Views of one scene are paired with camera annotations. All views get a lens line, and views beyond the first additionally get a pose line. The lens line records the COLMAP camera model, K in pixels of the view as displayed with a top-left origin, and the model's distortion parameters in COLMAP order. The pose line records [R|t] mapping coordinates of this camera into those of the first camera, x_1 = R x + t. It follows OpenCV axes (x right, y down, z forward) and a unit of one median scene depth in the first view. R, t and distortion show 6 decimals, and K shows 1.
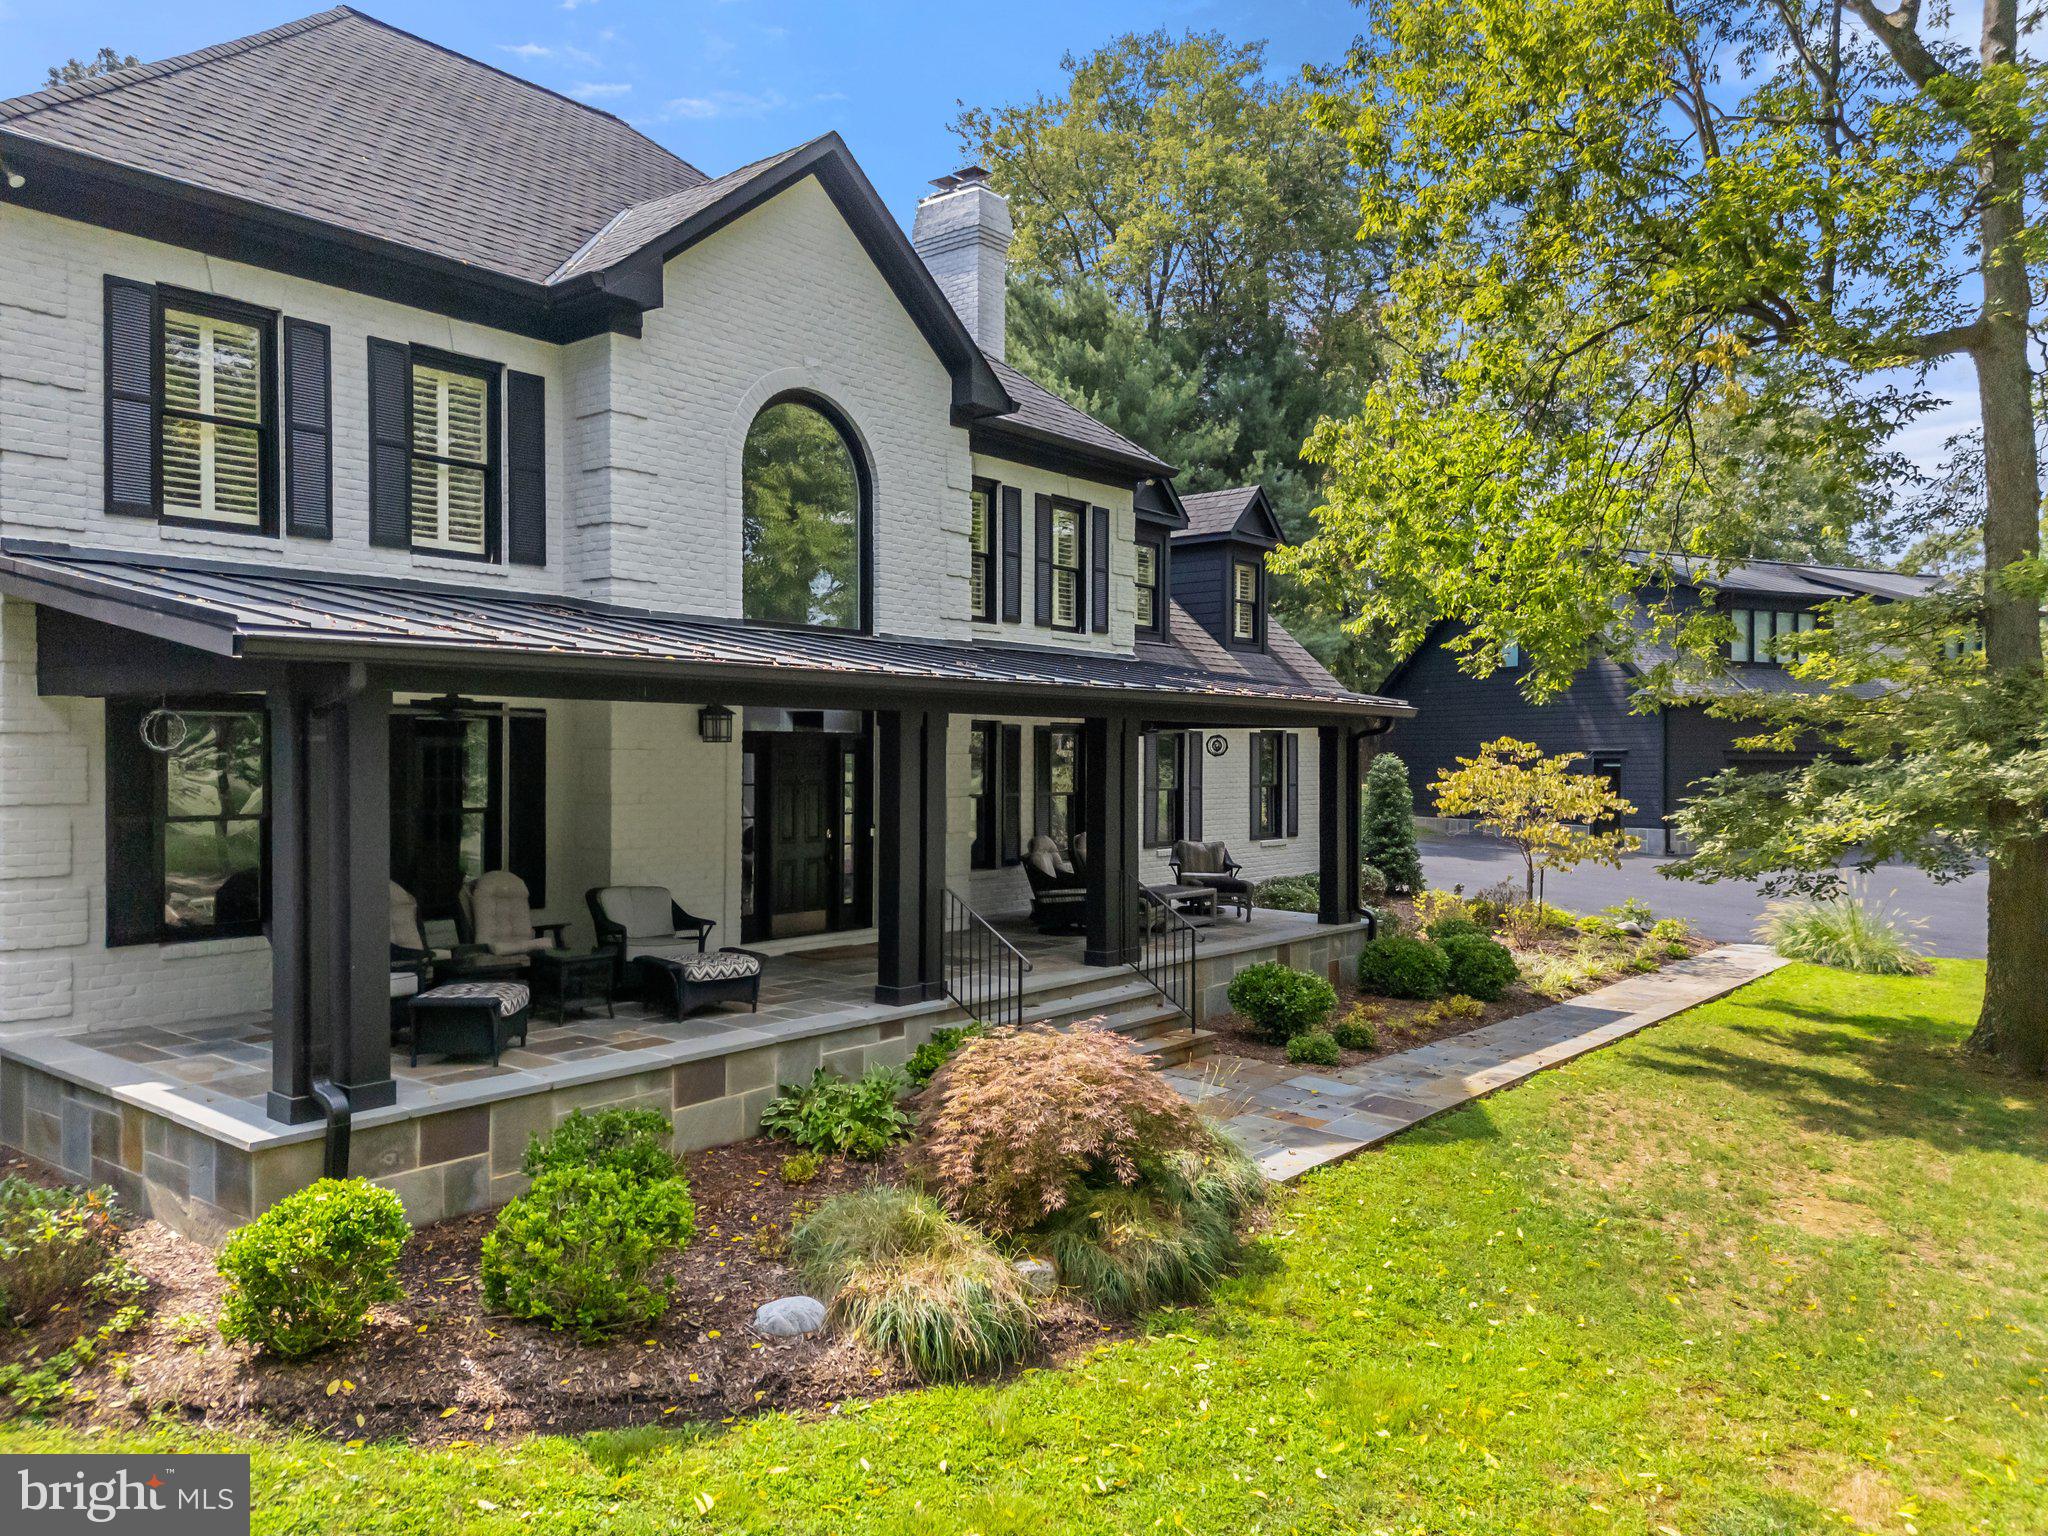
lens RADIAL K [[1506.9, 0, 1024.0], [0, 1506.9, 768.0], [0, 0, 1]] dist [0.051099, -0.056554]
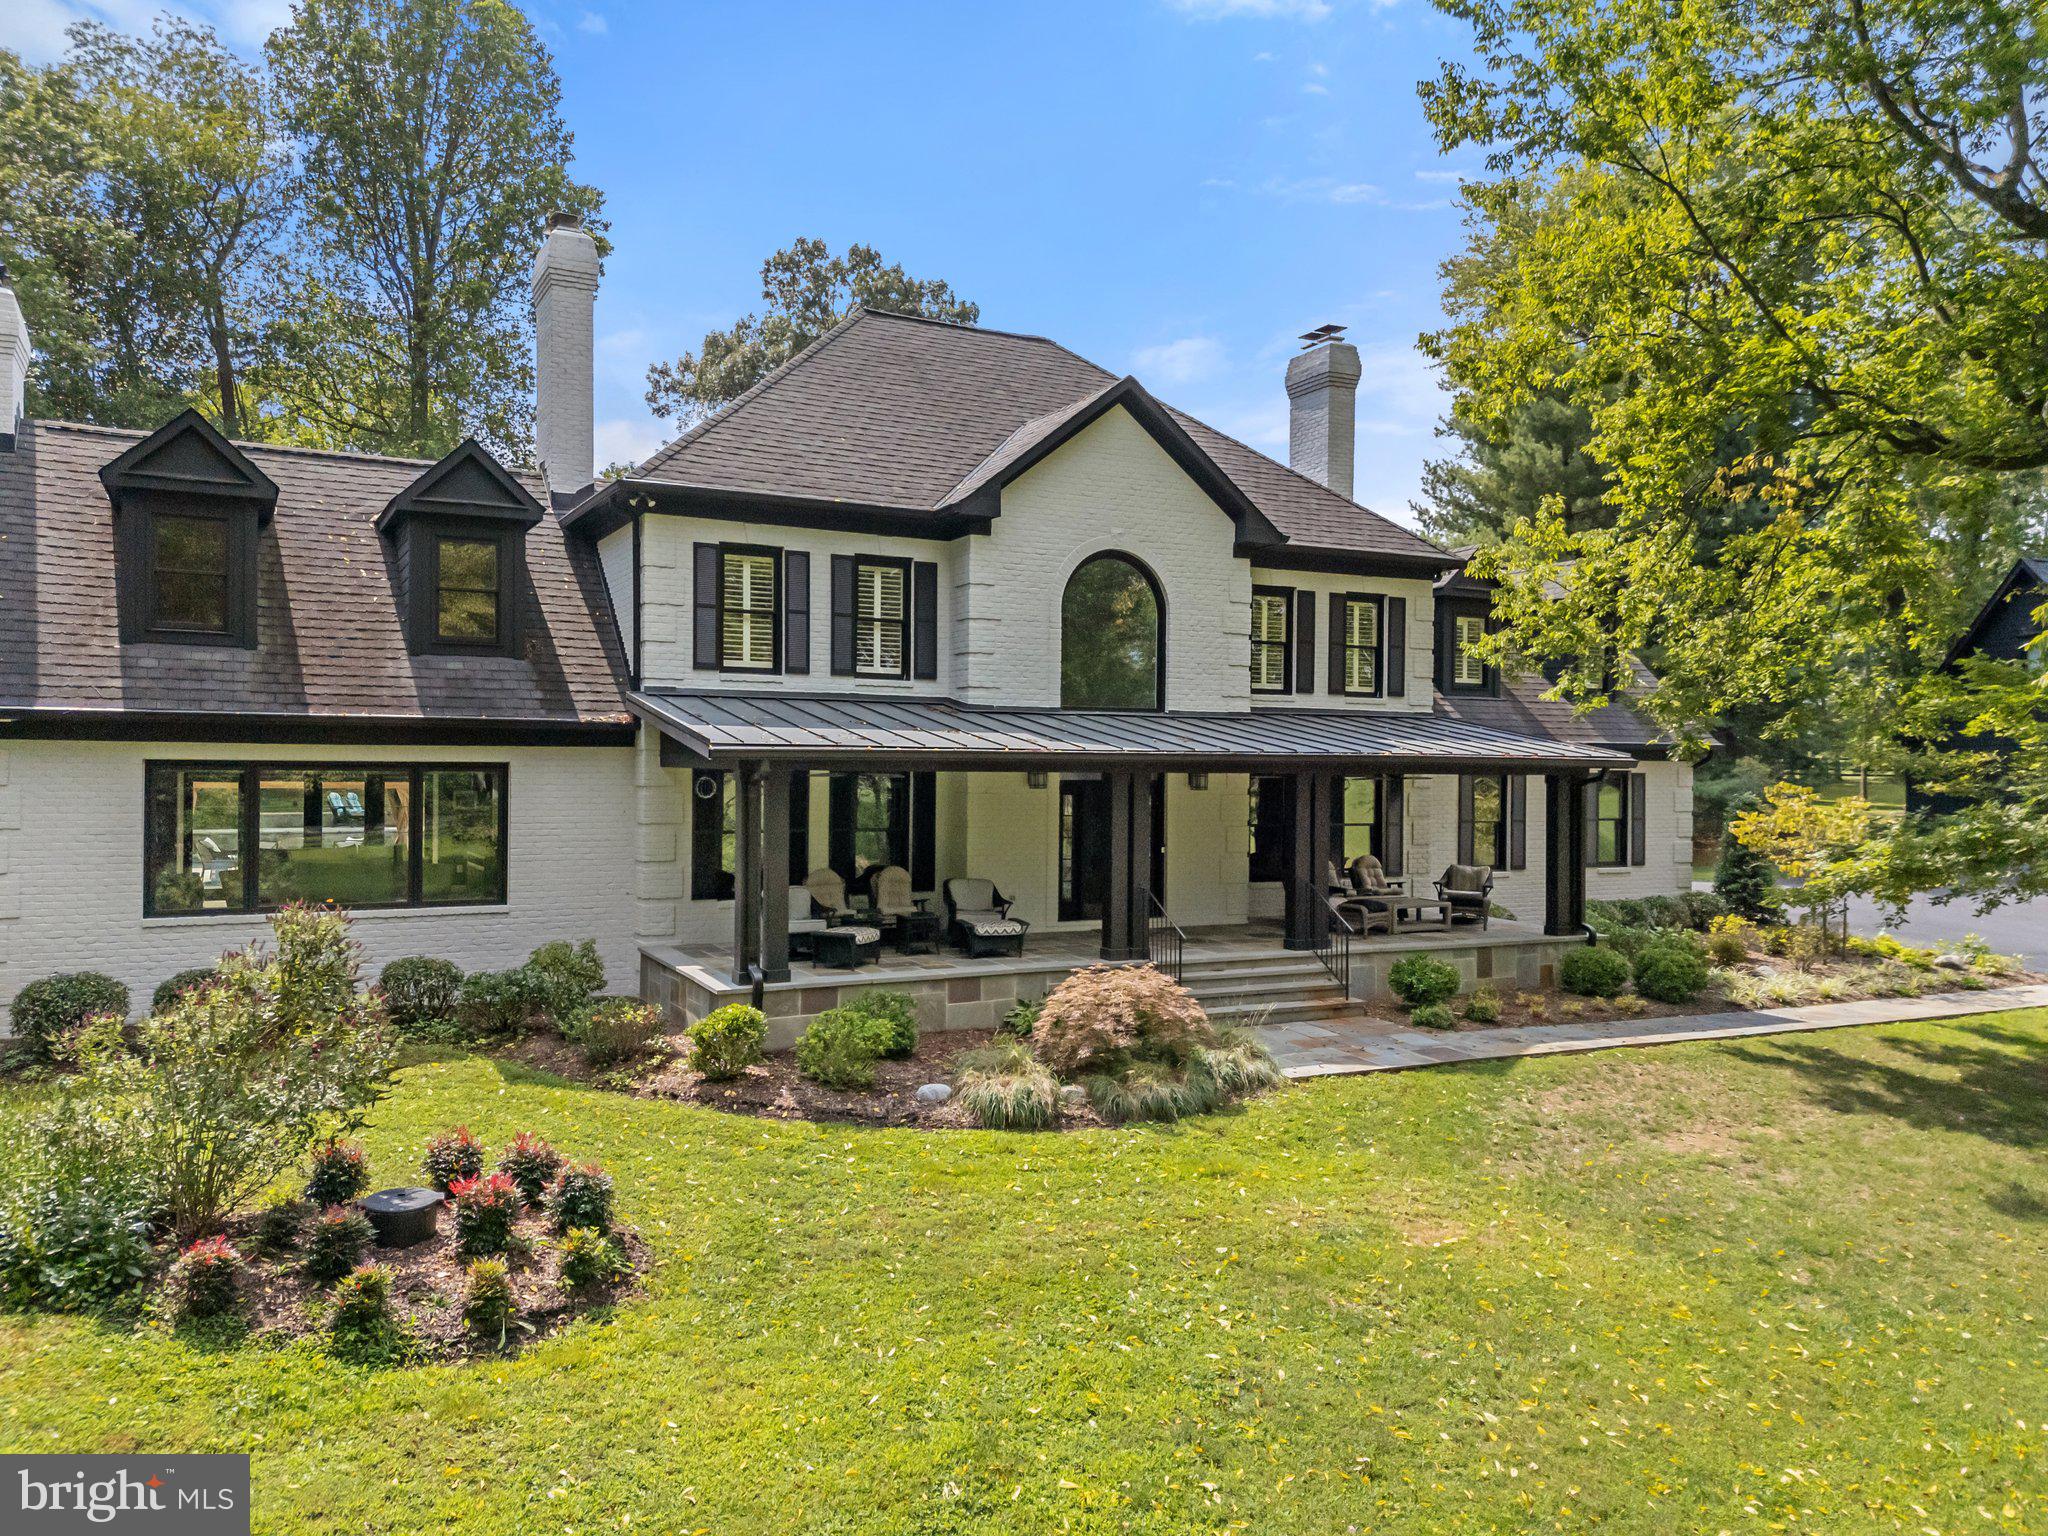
lens RADIAL K [[1585.0, 0, 1024.0], [0, 1585.0, 768.0], [0, 0, 1]] dist [0.108490, -0.153496]
pose [[0.903706, 0.002434, -0.428147, 0.646525], [-0.005957, 0.999959, -0.006888, -0.036649], [0.428113, 0.008775, 0.903683, -0.638745]]
